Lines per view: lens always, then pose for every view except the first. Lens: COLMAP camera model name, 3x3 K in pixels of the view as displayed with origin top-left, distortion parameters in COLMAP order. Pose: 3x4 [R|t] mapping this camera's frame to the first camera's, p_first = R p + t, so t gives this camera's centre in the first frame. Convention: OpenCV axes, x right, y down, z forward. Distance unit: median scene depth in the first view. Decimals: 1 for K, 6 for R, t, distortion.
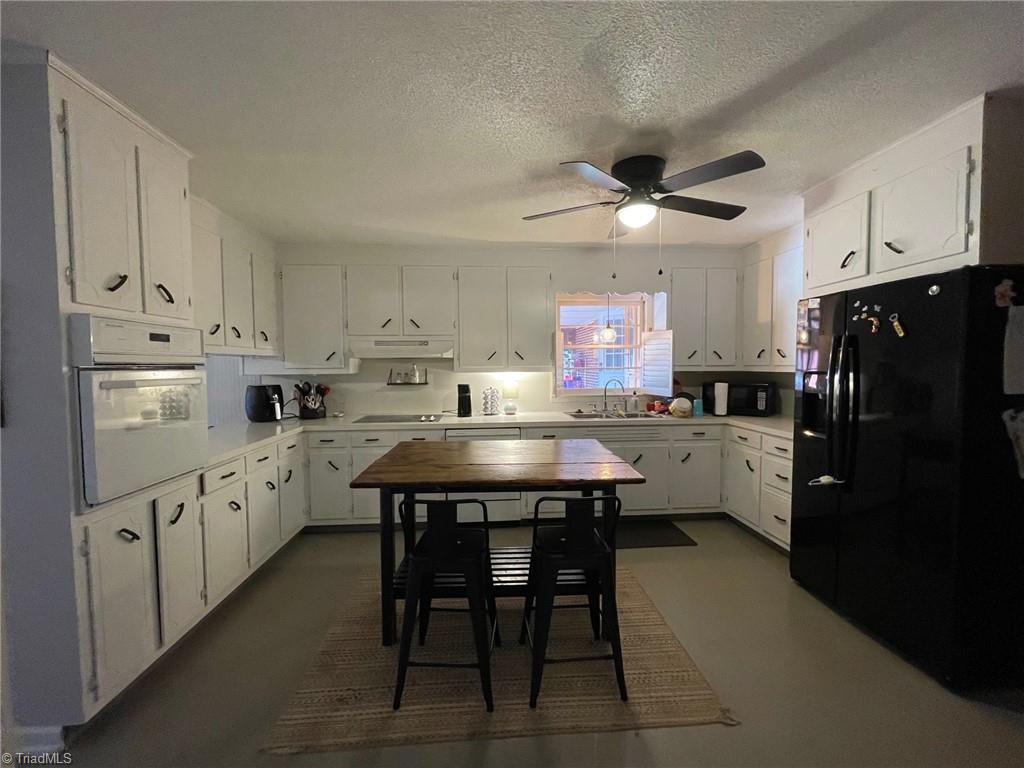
lens RADIAL K [[416.3, 0, 515.1], [0, 416.3, 381.5], [0, 0, 1]] dist [0.003342, 0.000300]
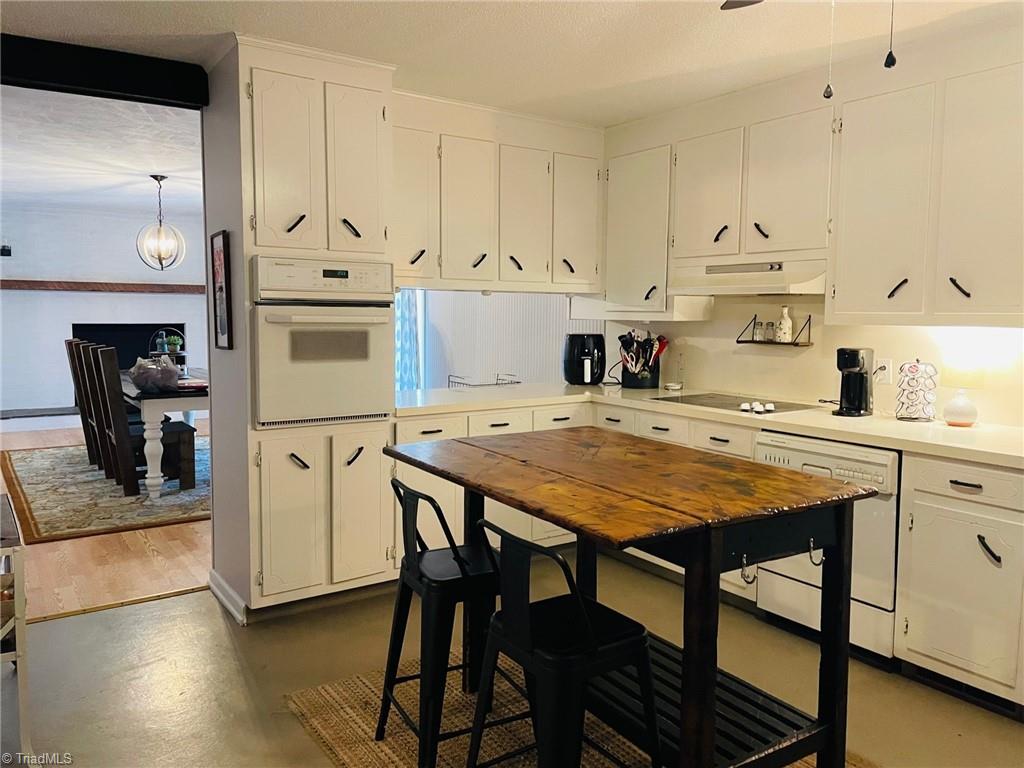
lens RADIAL K [[771.2, 0, 511.5], [0, 771.2, 381.5], [0, 0, 1]] dist [0.014576, -0.010922]
pose [[0.518552, 0.091122, -0.850177, 0.465241], [-0.048023, 0.995840, 0.077443, -0.006543], [0.853697, 0.000670, 0.520770, 0.200278]]
